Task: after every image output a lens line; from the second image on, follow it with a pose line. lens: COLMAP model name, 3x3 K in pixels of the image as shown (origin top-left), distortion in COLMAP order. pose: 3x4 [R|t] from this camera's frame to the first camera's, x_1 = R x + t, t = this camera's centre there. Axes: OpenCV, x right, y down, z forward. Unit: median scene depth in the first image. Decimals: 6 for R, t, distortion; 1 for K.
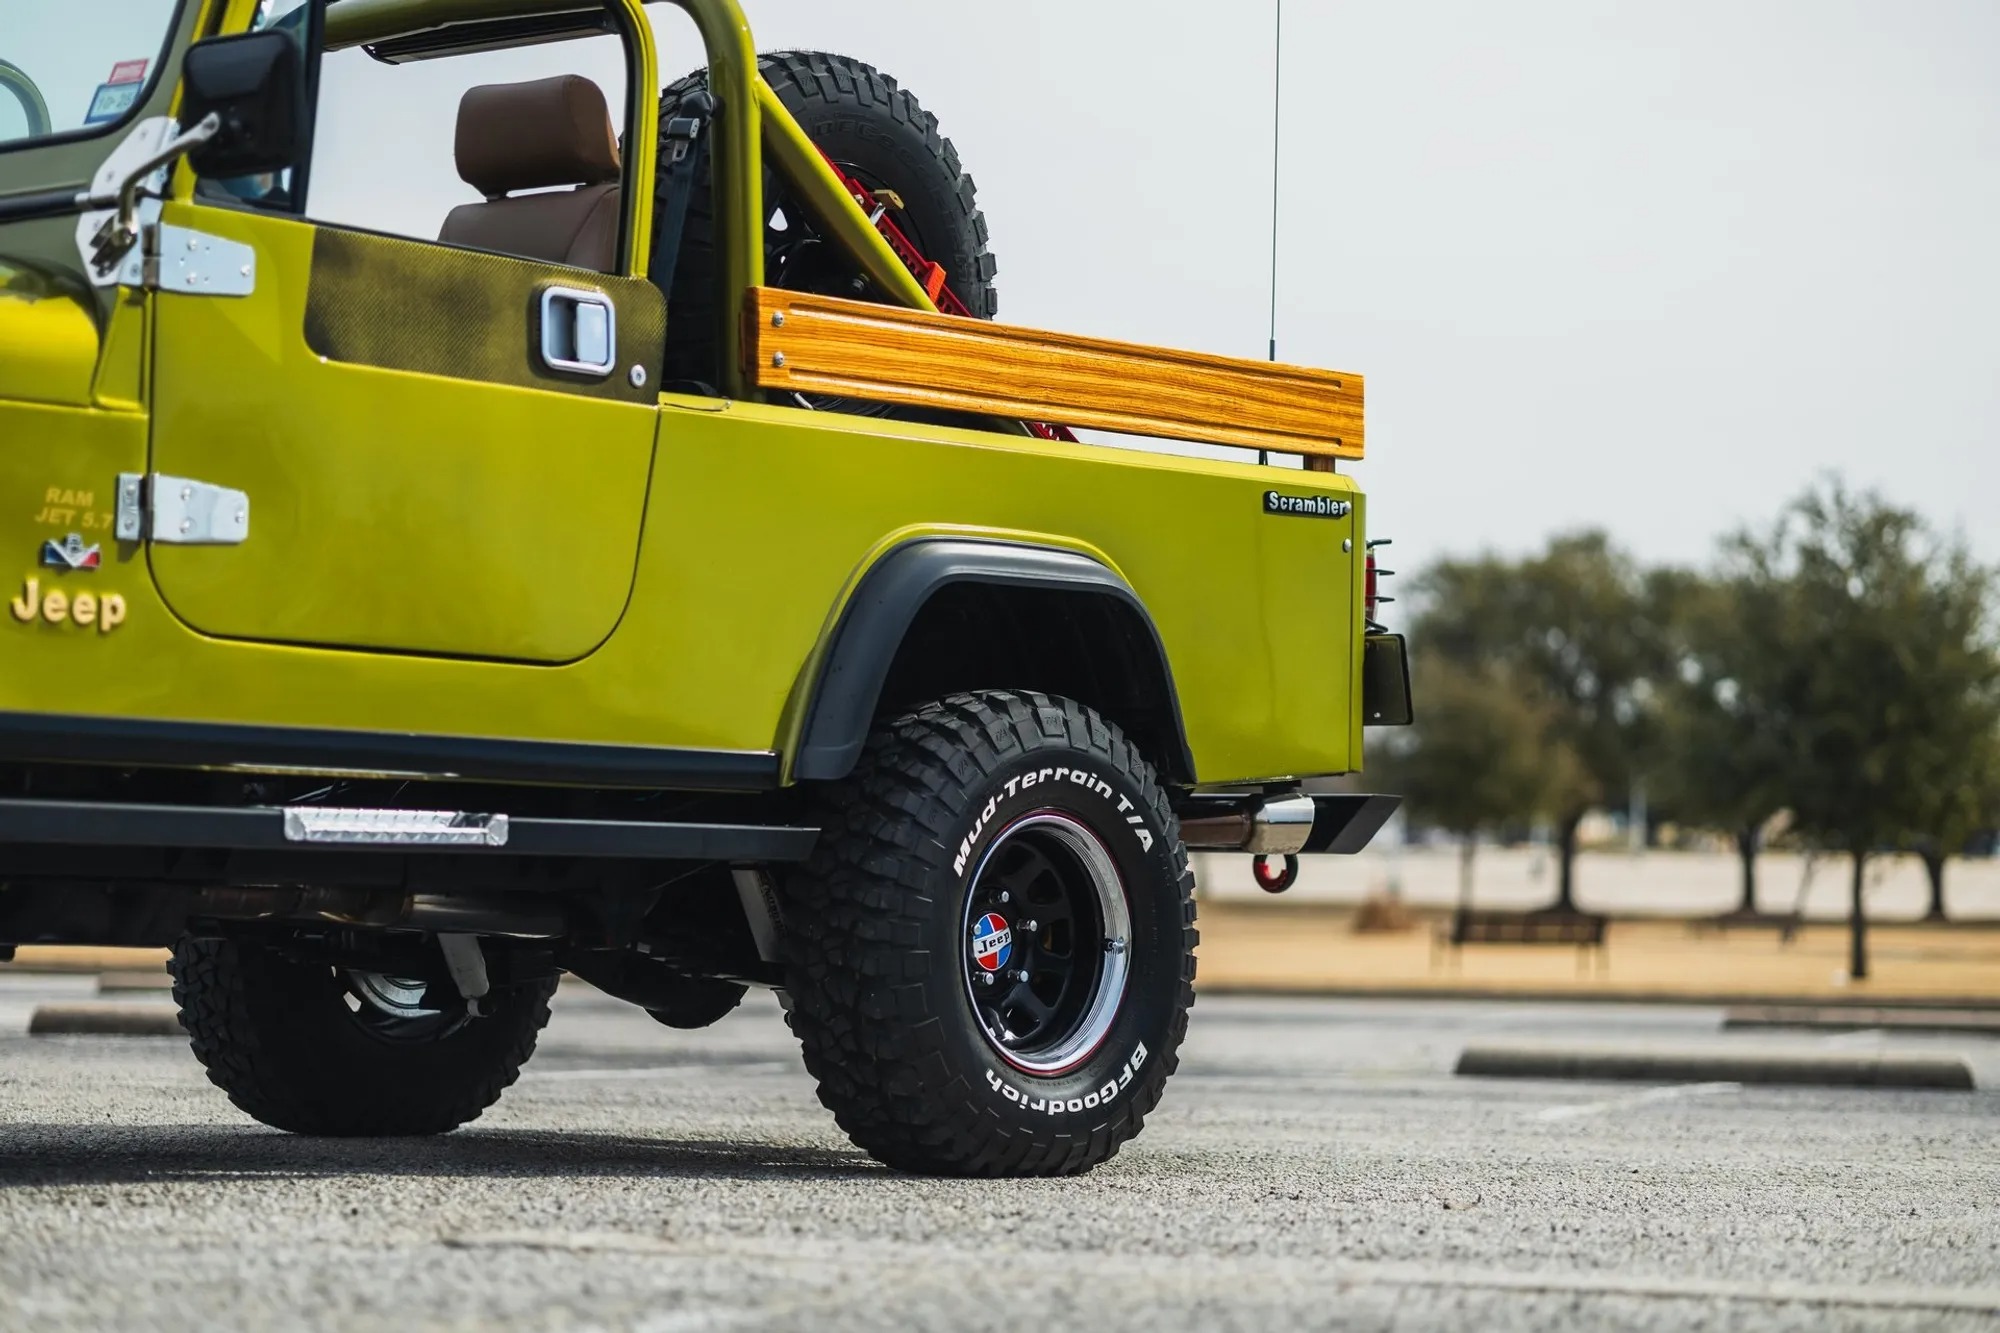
lens RADIAL K [[4759.7, 0, 1008.1], [0, 4759.7, 668.5], [0, 0, 1]] dist [-0.022852, 0.315132]
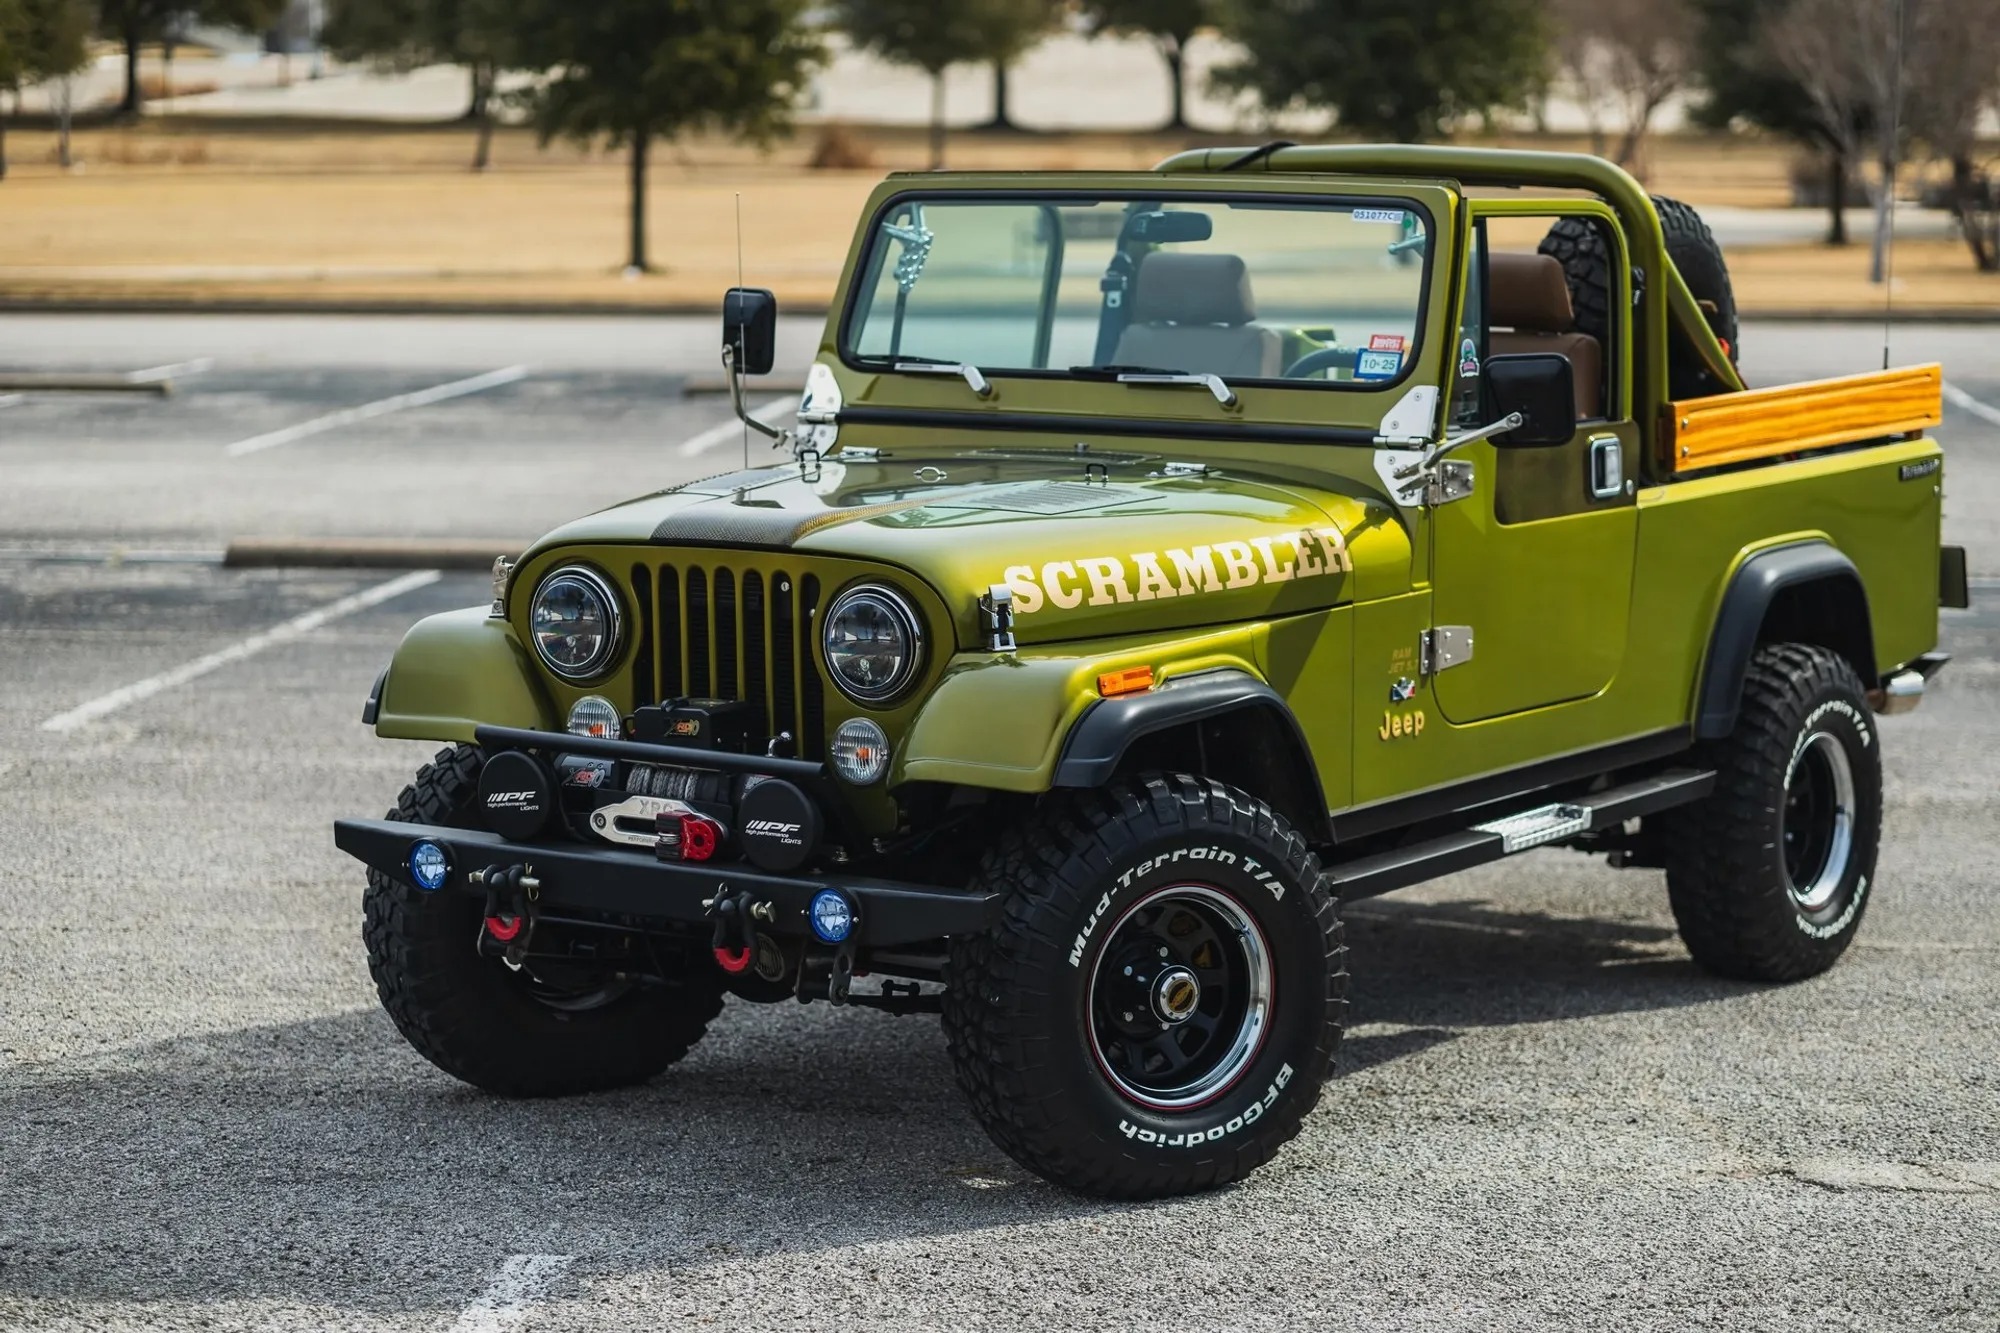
lens RADIAL K [[4801.5, 0, 1000.0], [0, 4801.5, 666.5], [0, 0, 1]] dist [-0.027395, 0.550762]
pose [[0.989622, -0.032129, 0.140055, -0.461489], [0.006908, 0.984193, 0.176965, -0.260509], [-0.143527, -0.174161, 0.974201, -0.408246]]
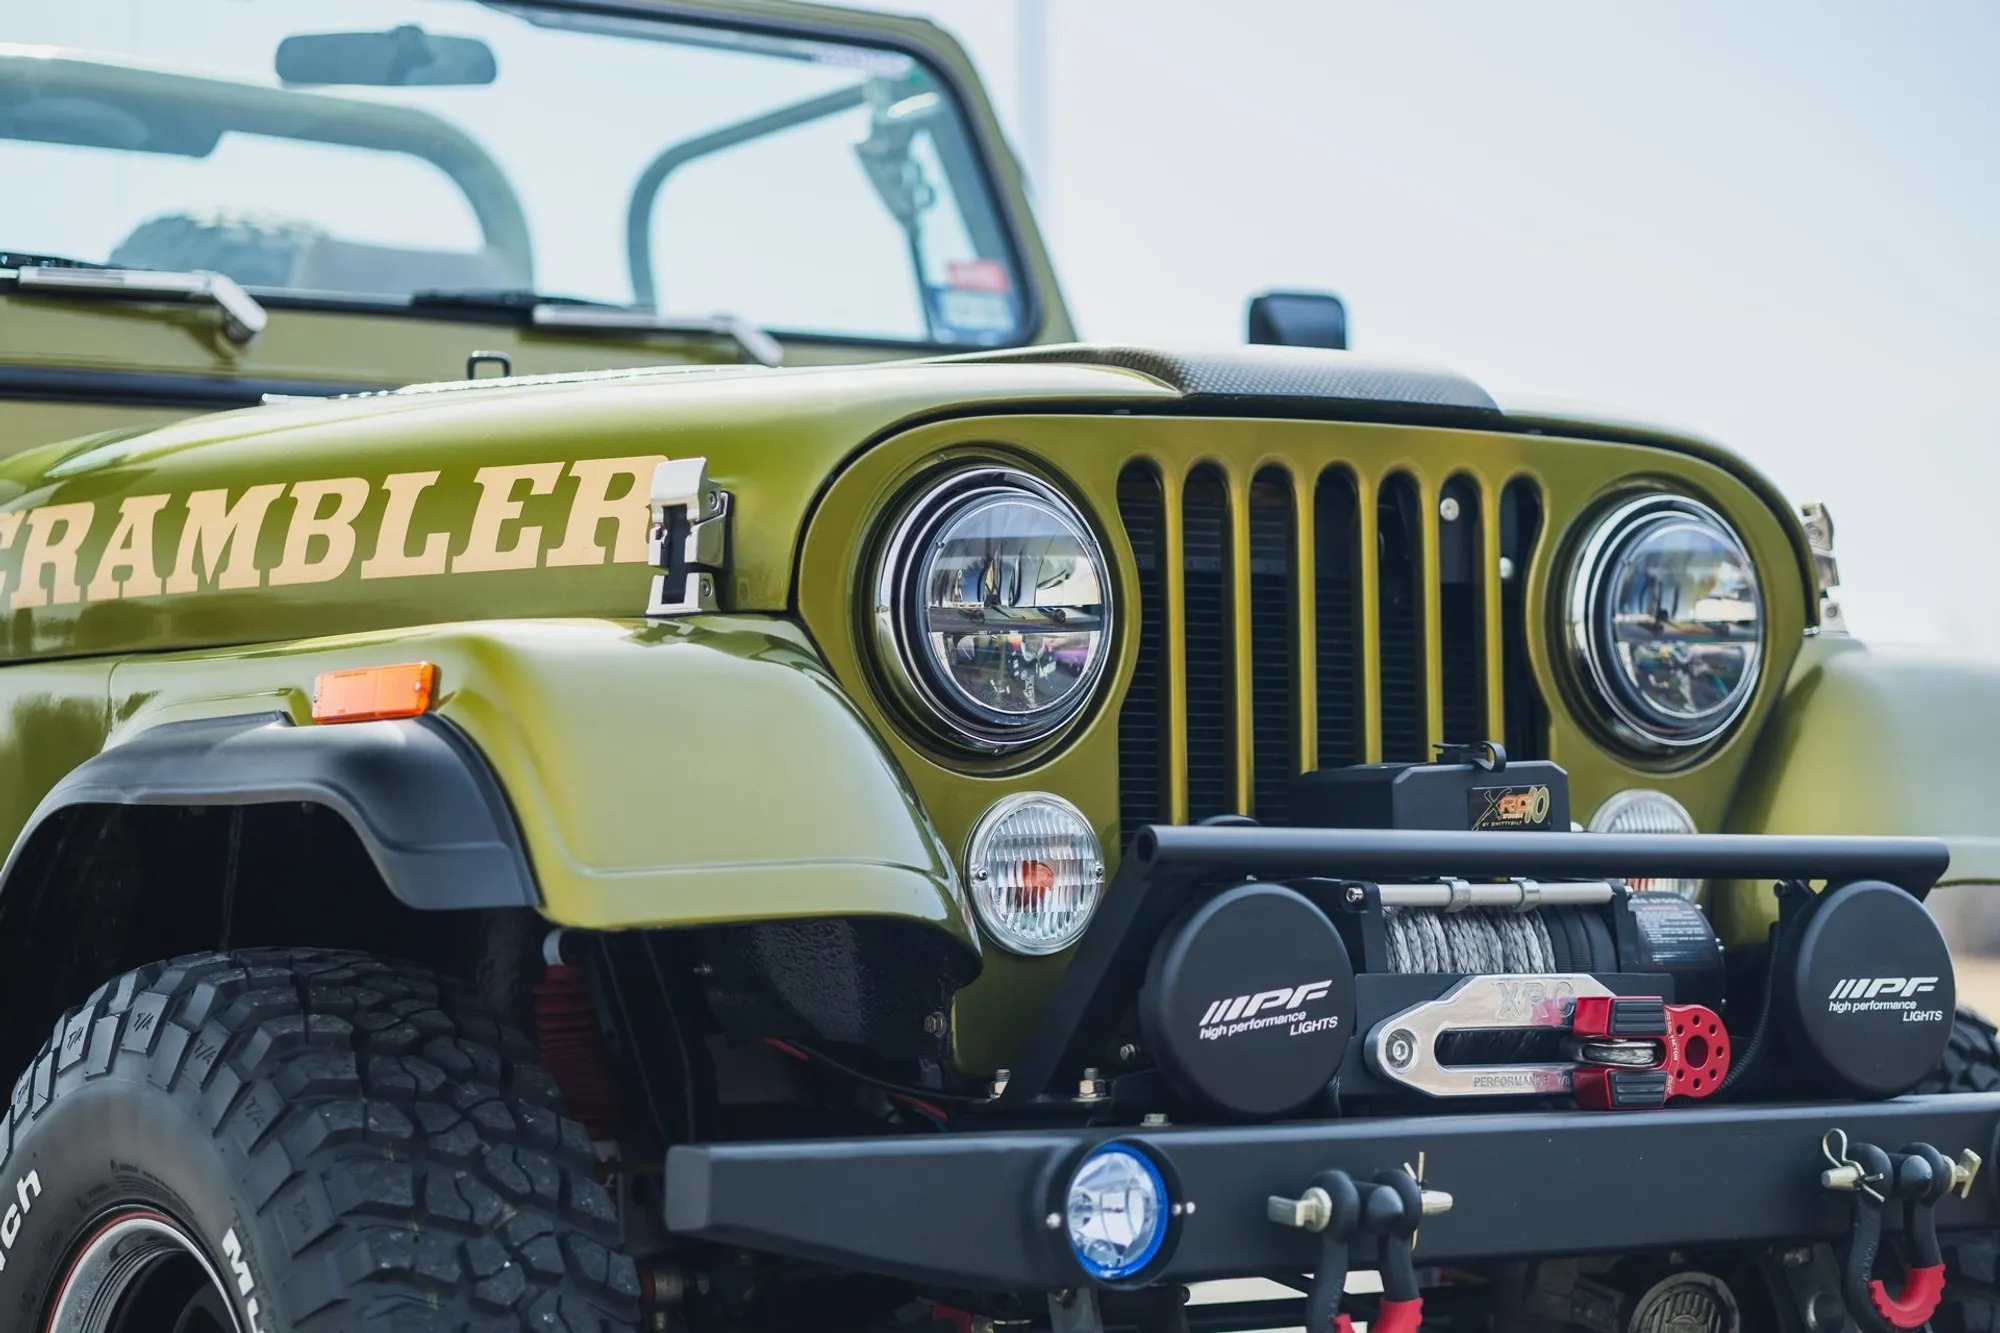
lens RADIAL K [[4801.5, 0, 1000.0], [0, 4801.5, 666.5], [0, 0, 1]] dist [-0.027395, 0.550762]
pose [[0.237841, 0.037244, 0.970590, -0.876876], [-0.027799, 0.999116, -0.031526, -0.029042], [-0.970906, -0.019484, 0.238666, 0.711965]]
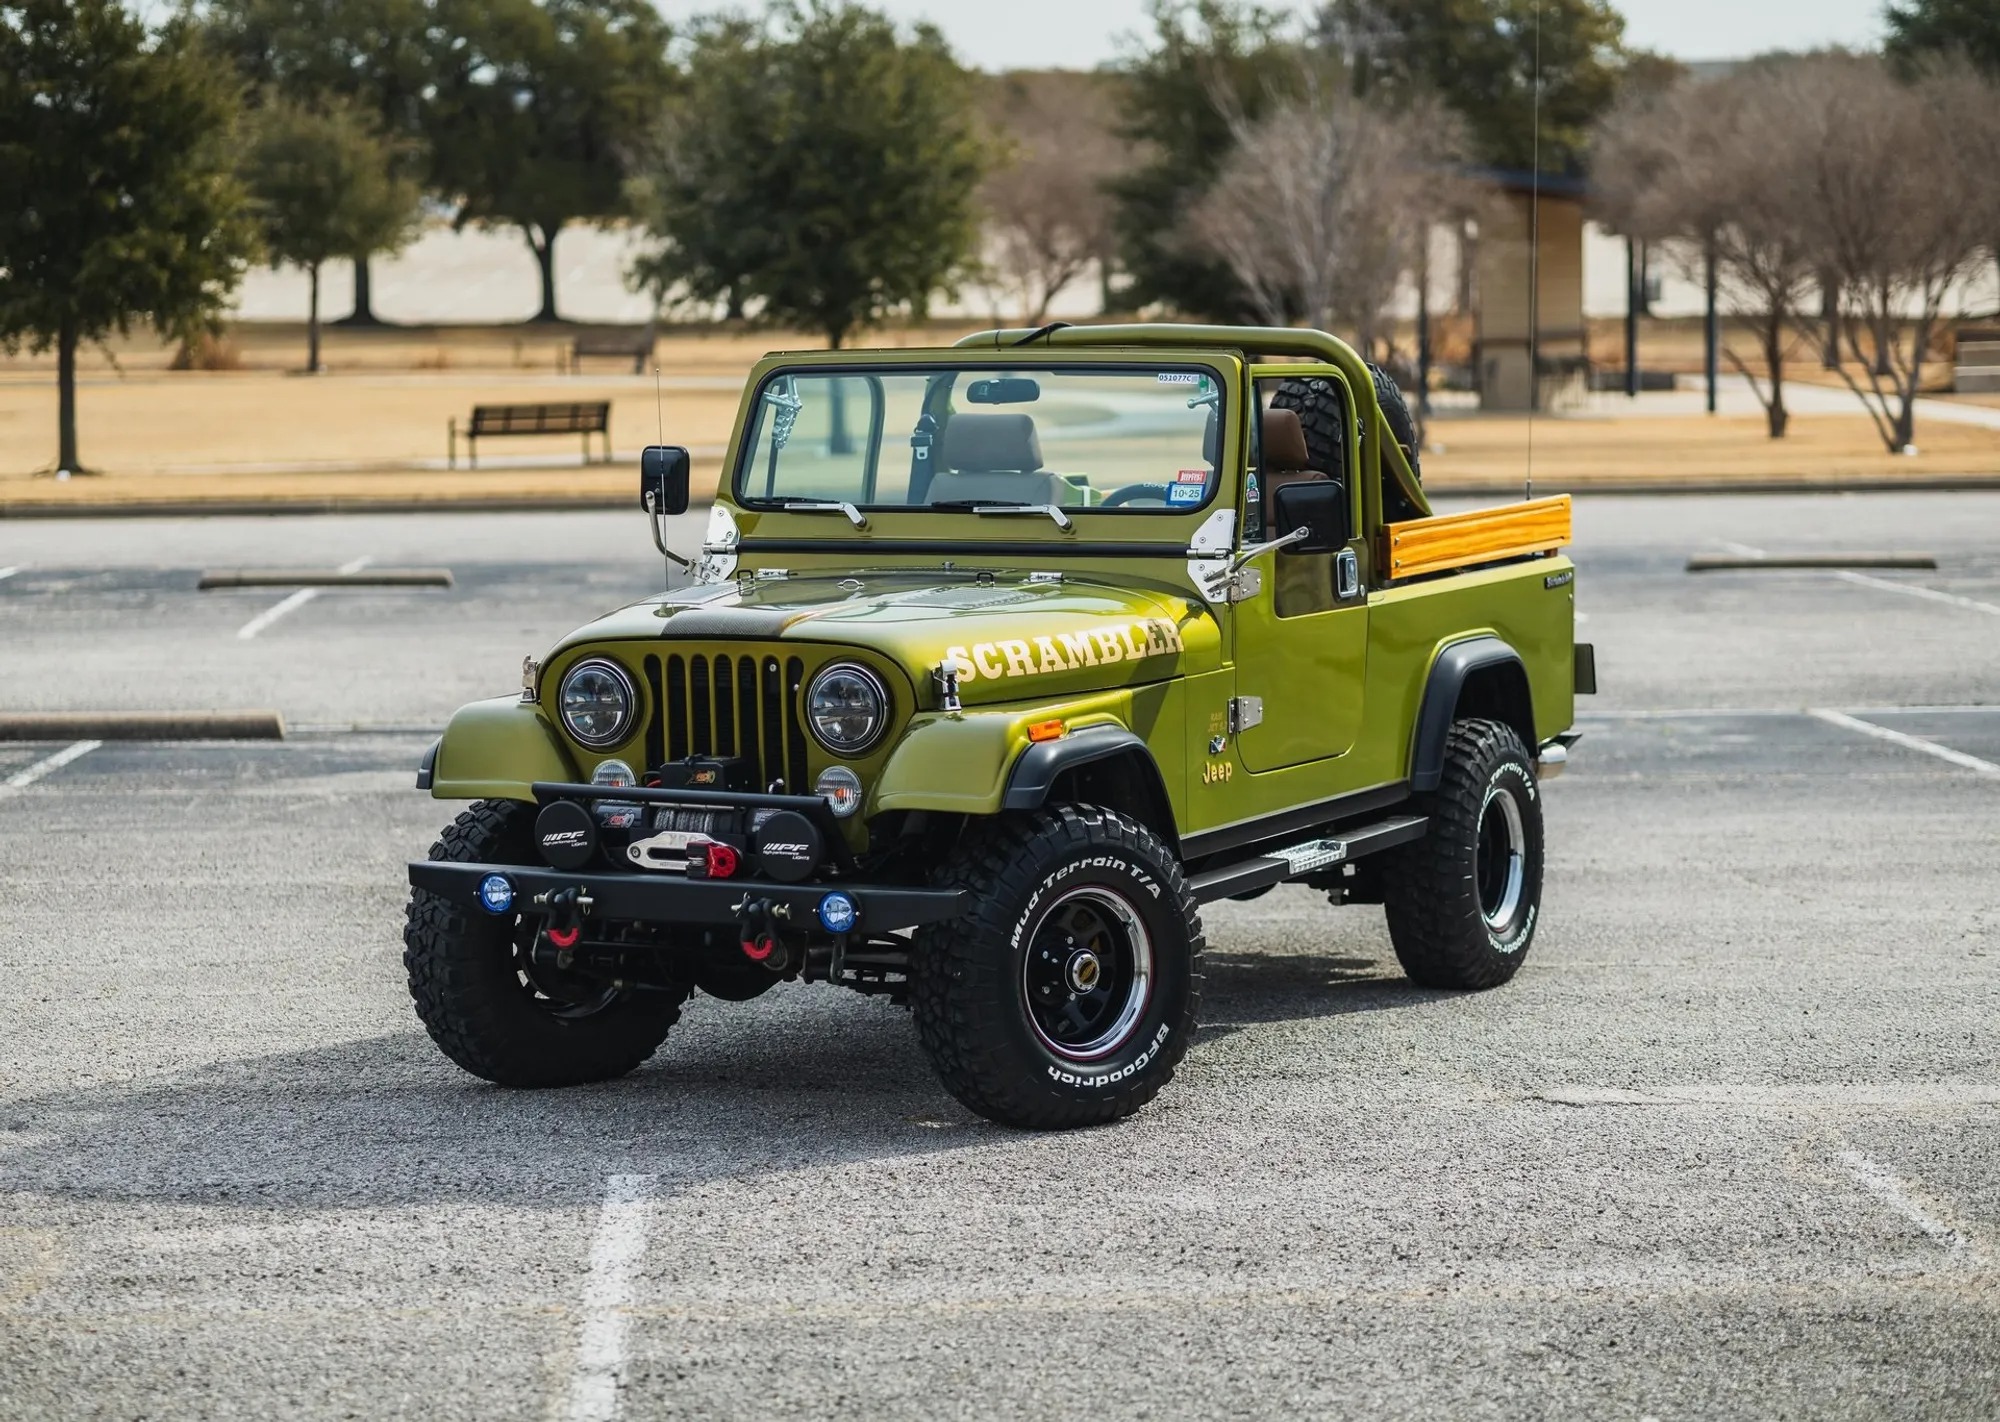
lens RADIAL K [[5131.2, 0, 953.2], [0, 5131.2, 713.3], [0, 0, 1]] dist [-0.014932, -0.022310]
pose [[0.963345, -0.051047, 0.263364, -0.733569], [0.013258, 0.989589, 0.143312, -0.292114], [-0.267937, -0.134567, 0.953992, -0.842214]]
